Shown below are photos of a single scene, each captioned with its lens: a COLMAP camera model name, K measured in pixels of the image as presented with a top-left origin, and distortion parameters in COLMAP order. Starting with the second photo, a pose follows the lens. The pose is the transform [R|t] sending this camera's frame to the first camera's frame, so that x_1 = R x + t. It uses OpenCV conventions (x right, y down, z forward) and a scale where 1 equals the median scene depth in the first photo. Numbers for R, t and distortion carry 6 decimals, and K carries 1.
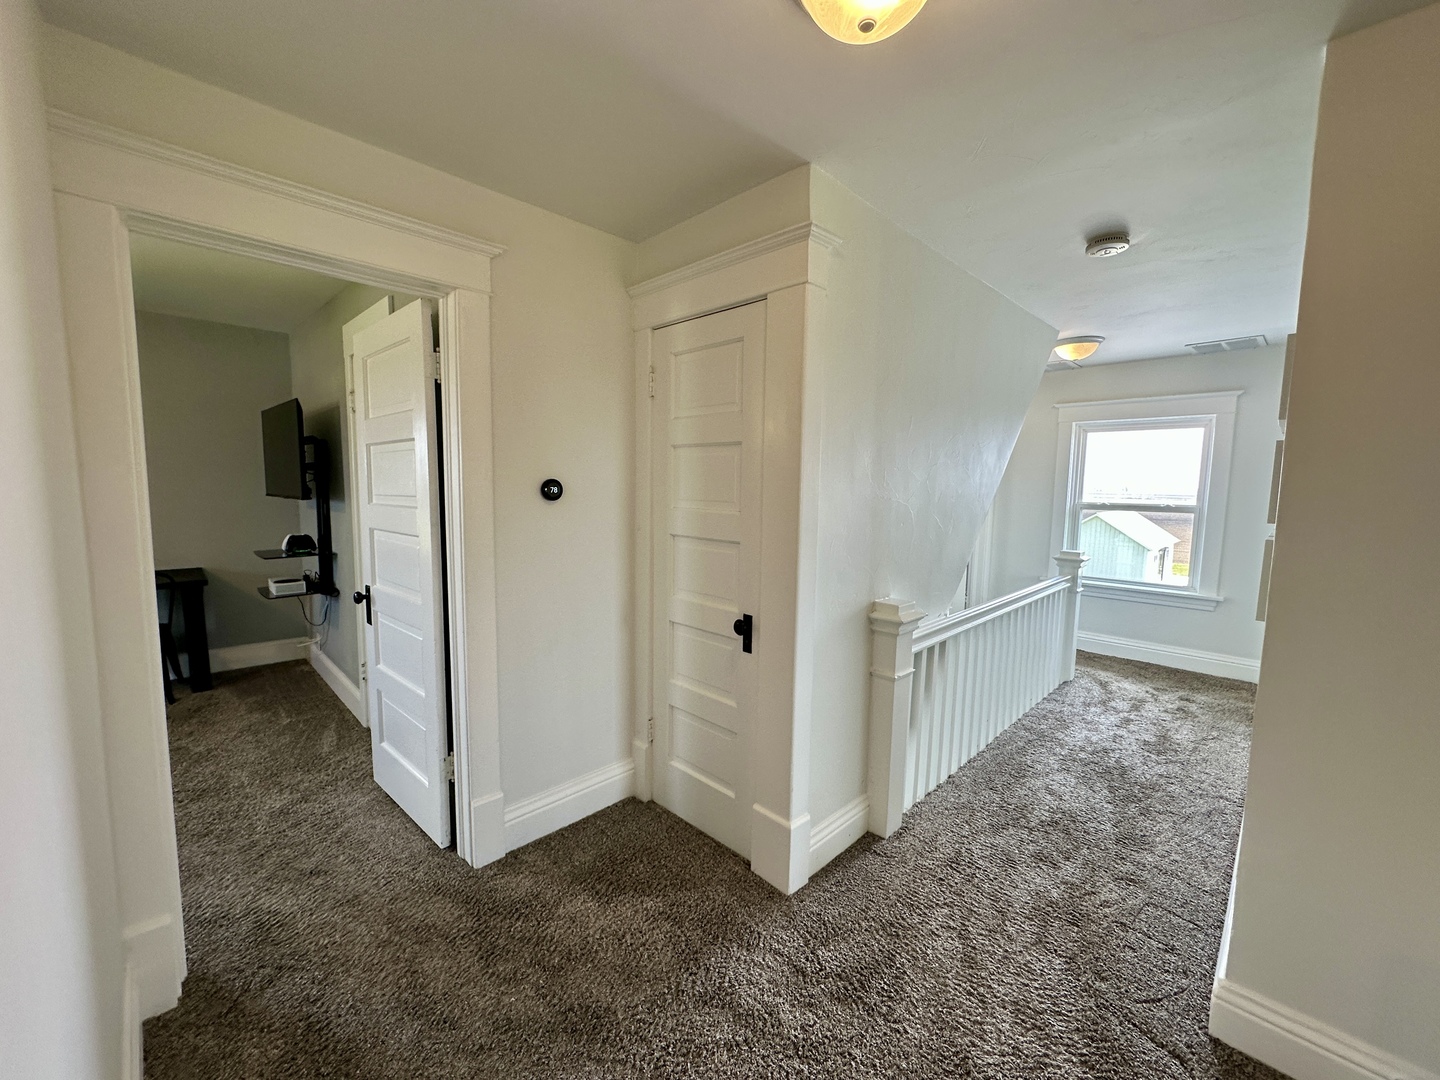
lens RADIAL K [[573.7, 0, 713.2], [0, 573.7, 539.7], [0, 0, 1]] dist [-0.001576, -0.000046]
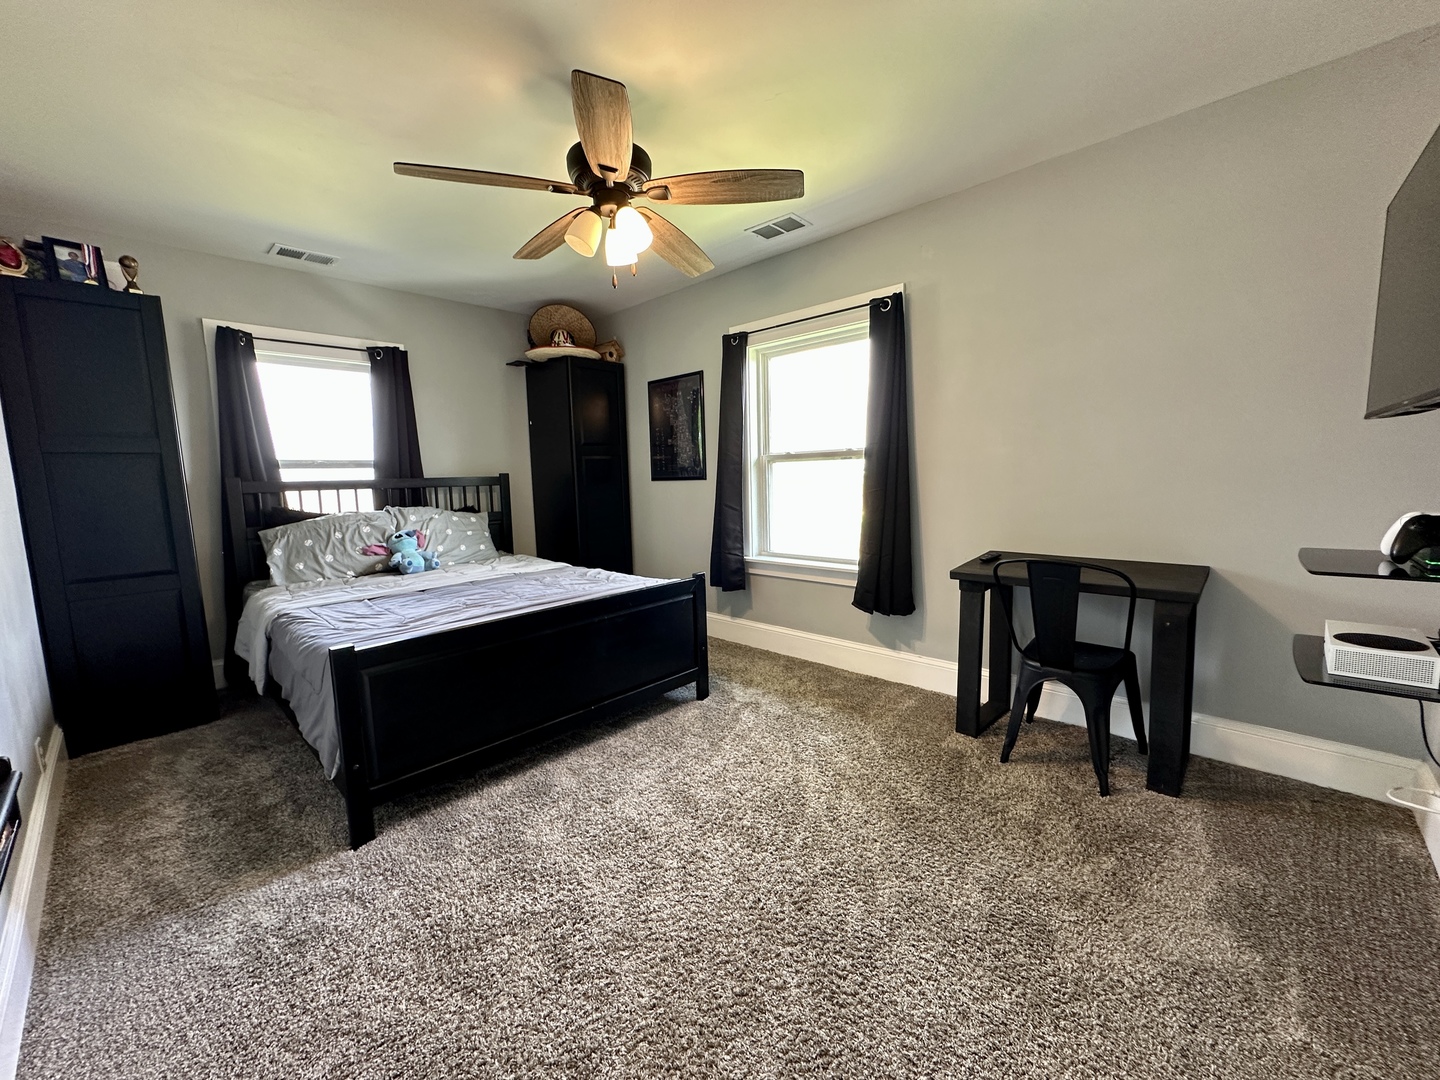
lens RADIAL K [[573.7, 0, 714.0], [0, 573.7, 539.3], [0, 0, 1]] dist [-0.001576, -0.000046]
pose [[0.027265, 0.099962, -0.994618, -0.400143], [-0.081381, 0.991907, 0.097459, 0.007332], [0.996310, 0.078286, 0.035179, 0.560685]]
